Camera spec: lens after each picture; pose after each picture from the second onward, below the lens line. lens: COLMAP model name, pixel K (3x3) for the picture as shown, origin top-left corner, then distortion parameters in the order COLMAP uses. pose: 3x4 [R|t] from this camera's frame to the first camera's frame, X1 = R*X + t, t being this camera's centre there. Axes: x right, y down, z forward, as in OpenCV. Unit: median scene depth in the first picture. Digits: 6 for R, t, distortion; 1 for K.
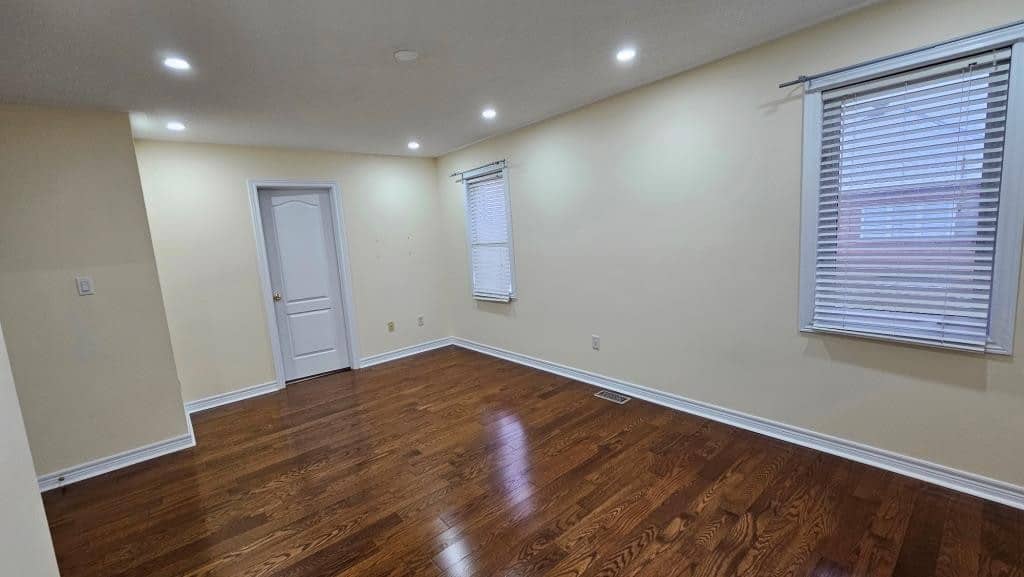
lens RADIAL K [[417.5, 0, 507.3], [0, 417.5, 293.5], [0, 0, 1]] dist [-0.005350, 0.000656]
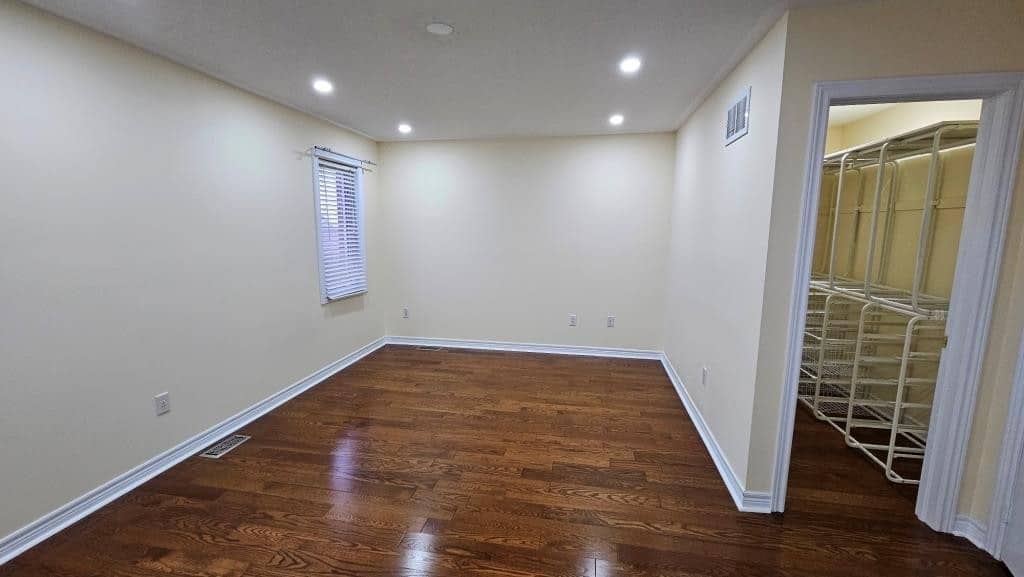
lens RADIAL K [[417.5, 0, 509.0], [0, 417.5, 288.7], [0, 0, 1]] dist [-0.005350, 0.000656]
pose [[-0.622473, -0.050552, 0.781007, -0.999856], [0.153899, 0.970522, 0.185478, -0.155750], [-0.767361, 0.235651, -0.596344, 1.439219]]
